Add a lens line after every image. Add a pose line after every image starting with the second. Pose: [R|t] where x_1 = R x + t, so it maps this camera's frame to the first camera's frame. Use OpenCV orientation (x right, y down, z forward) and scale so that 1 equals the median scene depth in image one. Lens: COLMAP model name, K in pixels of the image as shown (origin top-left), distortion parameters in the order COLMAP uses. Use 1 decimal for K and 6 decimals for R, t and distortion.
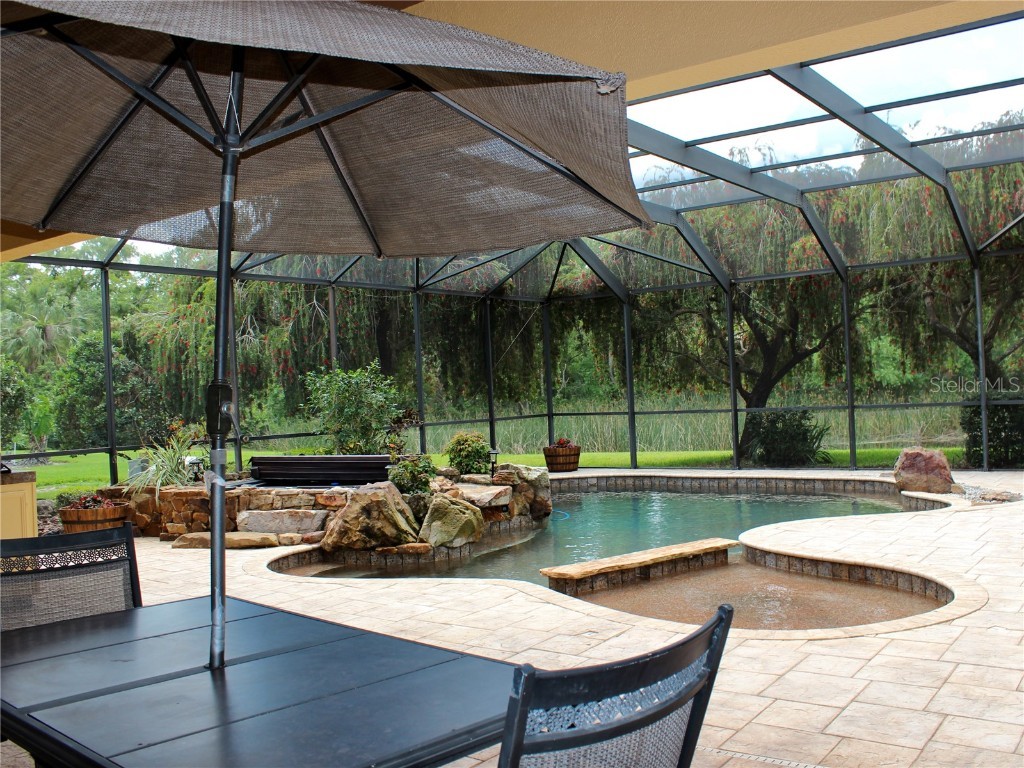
lens RADIAL K [[1042.9, 0, 512.0], [0, 1042.9, 384.0], [0, 0, 1]] dist [-0.175691, 0.010227]
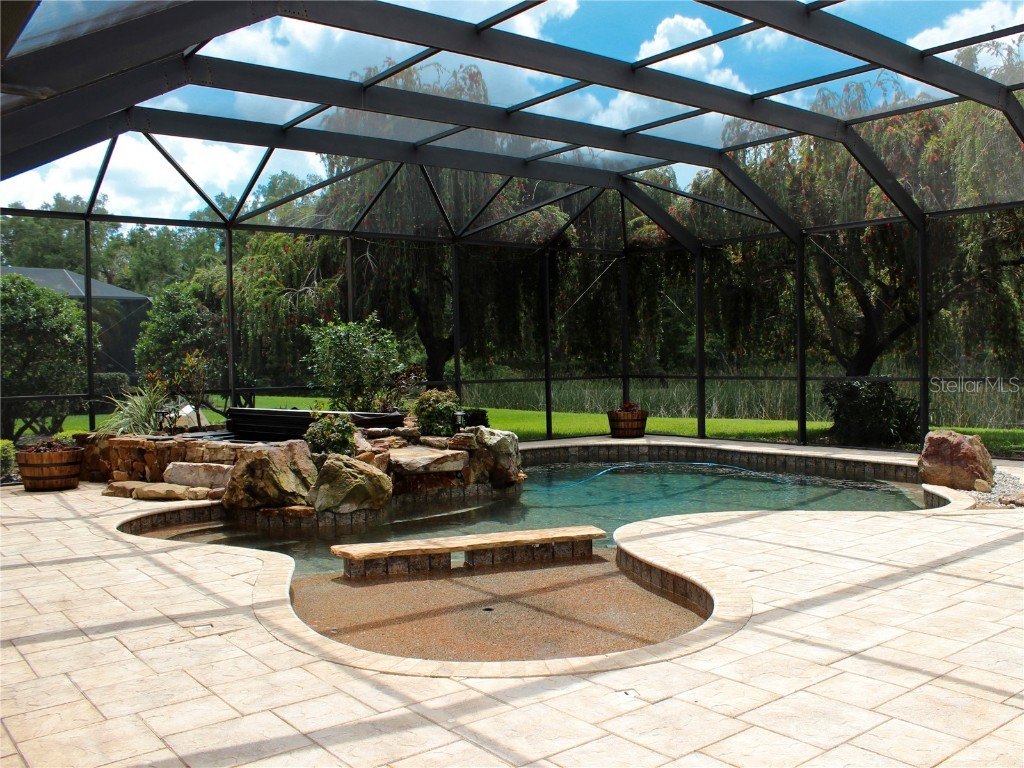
lens RADIAL K [[1024.9, 0, 512.0], [0, 1024.9, 384.0], [0, 0, 1]] dist [-0.173882, 0.186072]
pose [[0.962272, 0.034883, -0.269842, 0.301385], [-0.023706, 0.998725, 0.044571, -0.003081], [0.271053, -0.036492, 0.961872, 0.148206]]
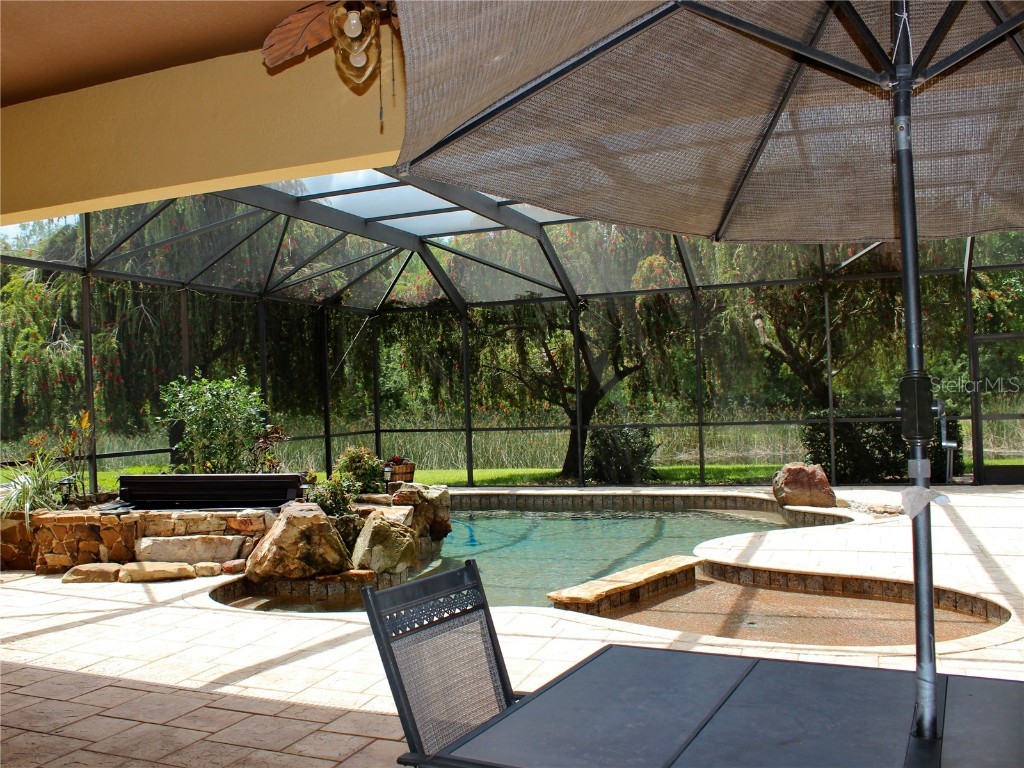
lens RADIAL K [[1042.8, 0, 452.3], [0, 1042.8, 381.8], [0, 0, 1]] dist [-0.185780, 0.162165]
pose [[0.970259, 0.014859, 0.241613, -0.208588], [-0.009999, 0.999722, -0.021330, 0.006159], [-0.241862, 0.018280, 0.970138, 0.085086]]
